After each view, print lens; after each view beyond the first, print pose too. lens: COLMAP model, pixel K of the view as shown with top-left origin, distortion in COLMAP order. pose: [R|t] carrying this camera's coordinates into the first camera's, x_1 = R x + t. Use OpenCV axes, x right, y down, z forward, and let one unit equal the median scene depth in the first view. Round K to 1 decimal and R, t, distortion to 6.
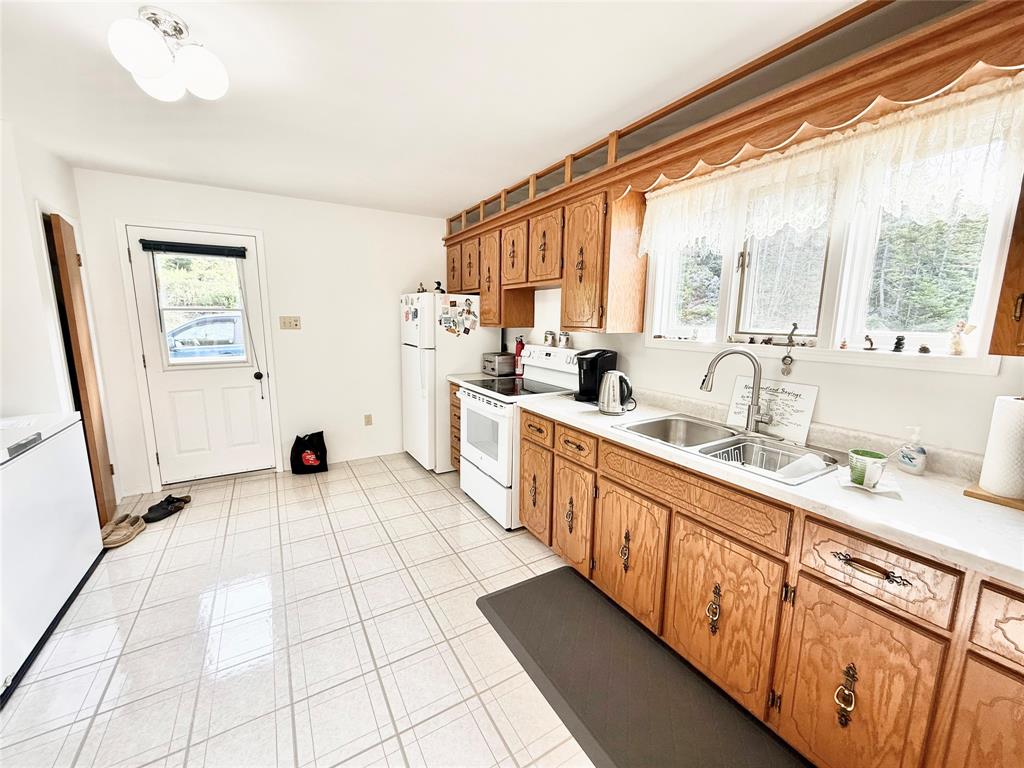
lens RADIAL K [[407.4, 0, 509.2], [0, 407.4, 383.6], [0, 0, 1]] dist [-0.000551, -0.000172]
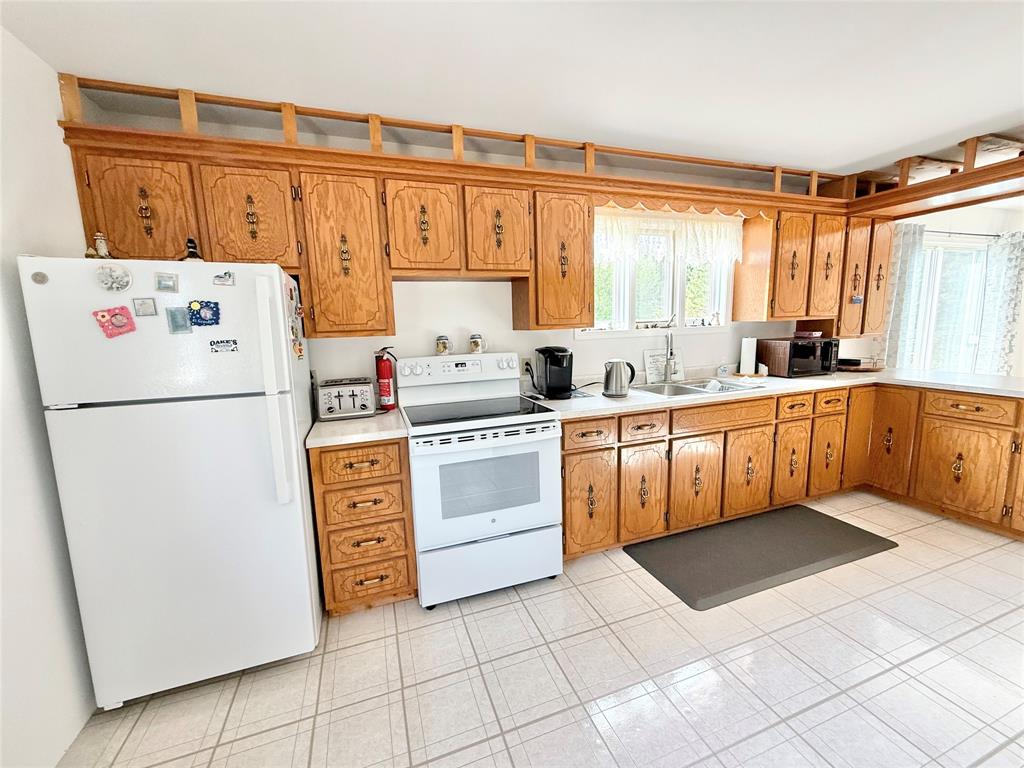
lens RADIAL K [[407.4, 0, 509.2], [0, 407.4, 383.6], [0, 0, 1]] dist [-0.000551, -0.000172]
pose [[0.193116, -0.158726, 0.968252, -0.857913], [0.191602, 0.973930, 0.121443, -0.149566], [-0.962286, 0.162066, 0.218494, 0.977691]]
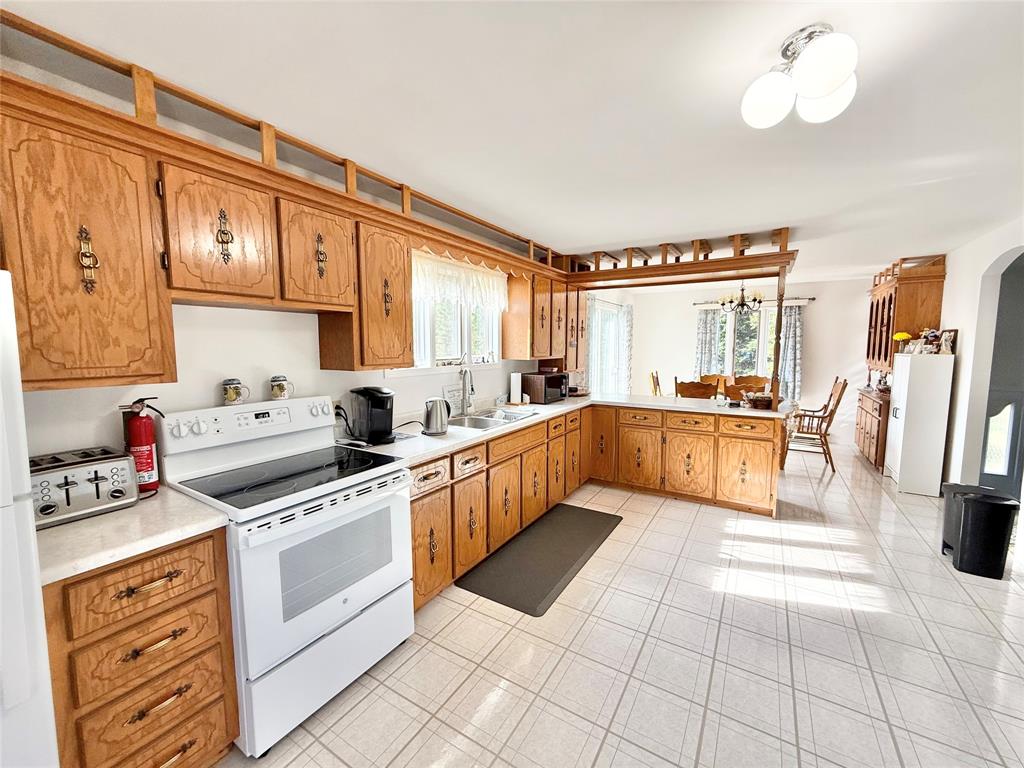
lens RADIAL K [[407.4, 0, 509.2], [0, 407.4, 383.6], [0, 0, 1]] dist [-0.000551, -0.000172]
pose [[-0.457501, -0.091025, 0.884538, -0.810963], [0.141881, 0.974530, 0.173669, -0.226323], [-0.877817, 0.204953, -0.432934, 1.220548]]
